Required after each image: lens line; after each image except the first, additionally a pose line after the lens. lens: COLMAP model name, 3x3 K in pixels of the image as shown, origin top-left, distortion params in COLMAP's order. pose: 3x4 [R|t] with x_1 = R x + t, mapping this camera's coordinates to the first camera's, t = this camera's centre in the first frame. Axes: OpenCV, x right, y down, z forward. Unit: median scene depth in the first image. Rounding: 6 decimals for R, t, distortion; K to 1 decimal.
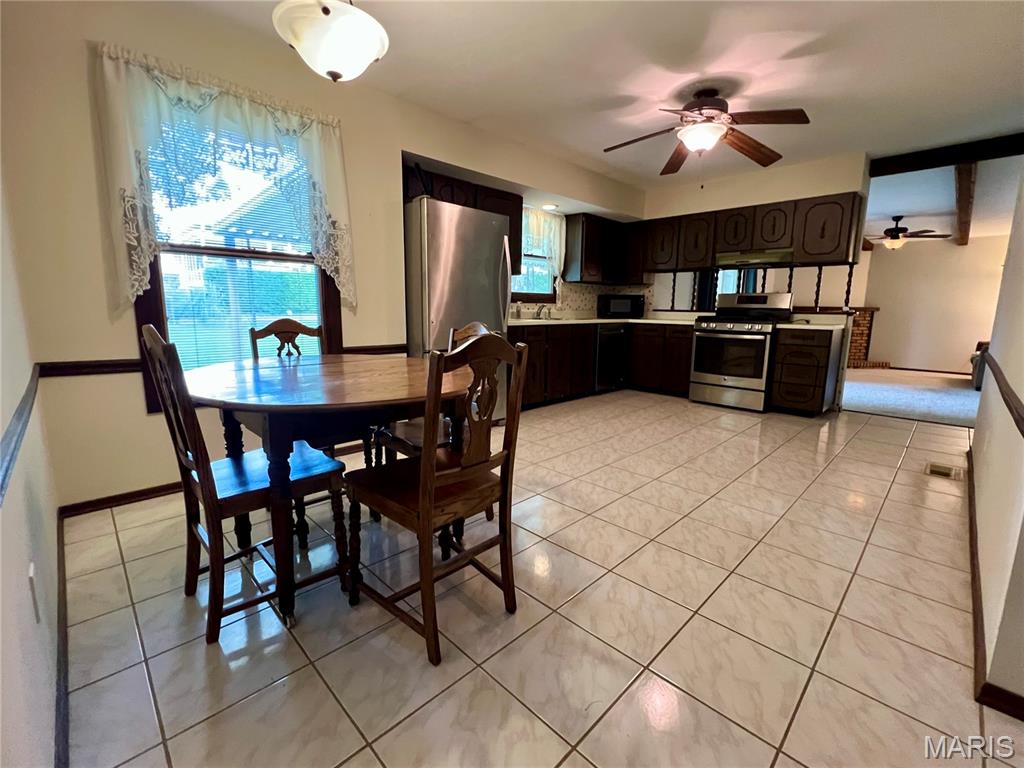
lens RADIAL K [[441.5, 0, 515.6], [0, 441.5, 381.5], [0, 0, 1]] dist [-0.005537, 0.000484]
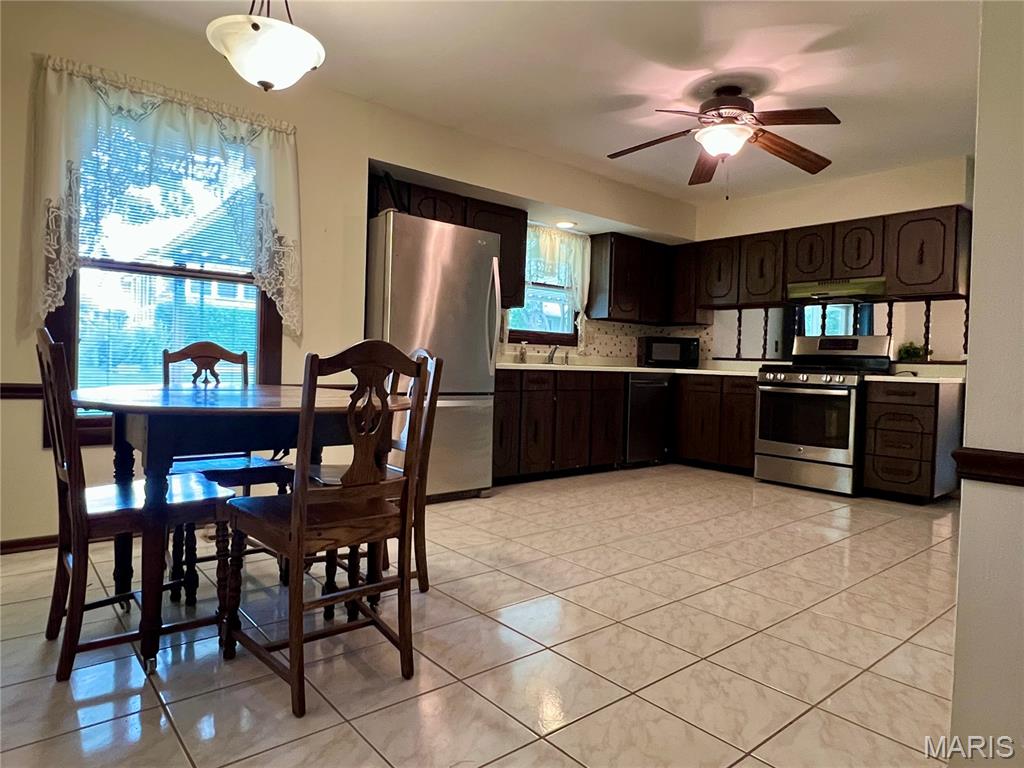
lens RADIAL K [[620.7, 0, 516.0], [0, 620.7, 379.0], [0, 0, 1]] dist [-0.003187, -0.002725]
pose [[0.996565, 0.020815, -0.080160, 0.149194], [-0.031855, 0.989777, -0.139019, 0.064411], [0.076447, 0.141095, 0.987040, -0.119129]]
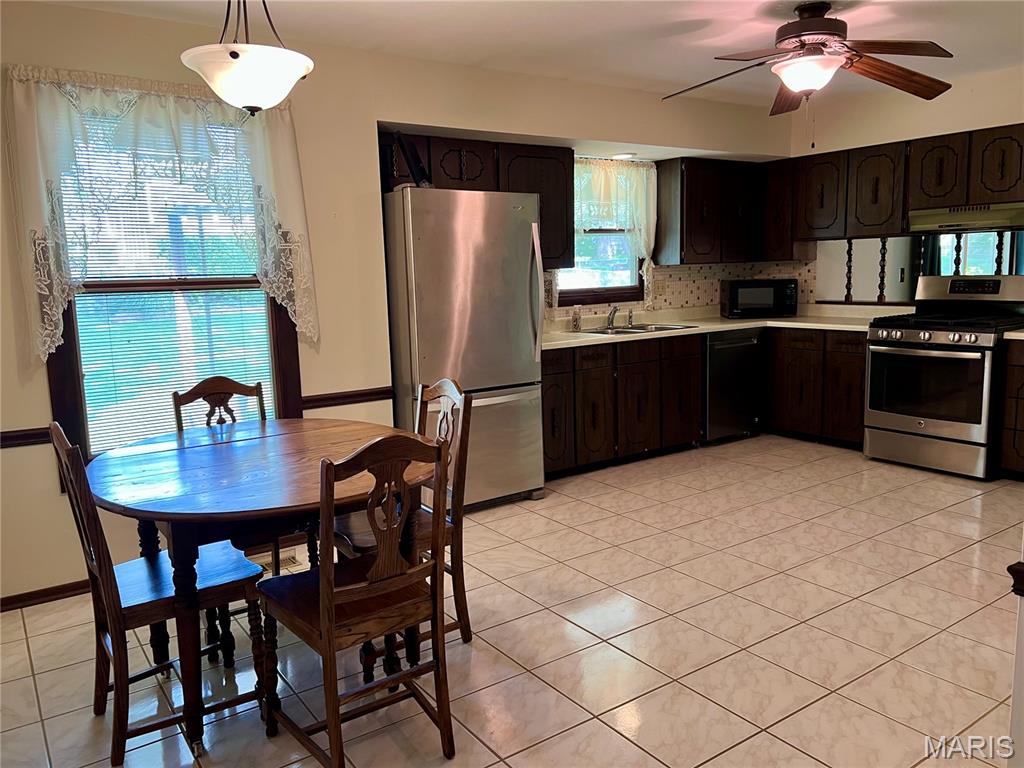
lens RADIAL K [[758.0, 0, 514.6], [0, 758.0, 386.3], [0, 0, 1]] dist [0.046136, -0.054597]
pose [[0.984752, -0.013604, -0.173431, 0.196872], [0.010732, 0.999789, -0.017490, -0.075974], [0.173633, 0.015362, 0.984691, -0.208617]]
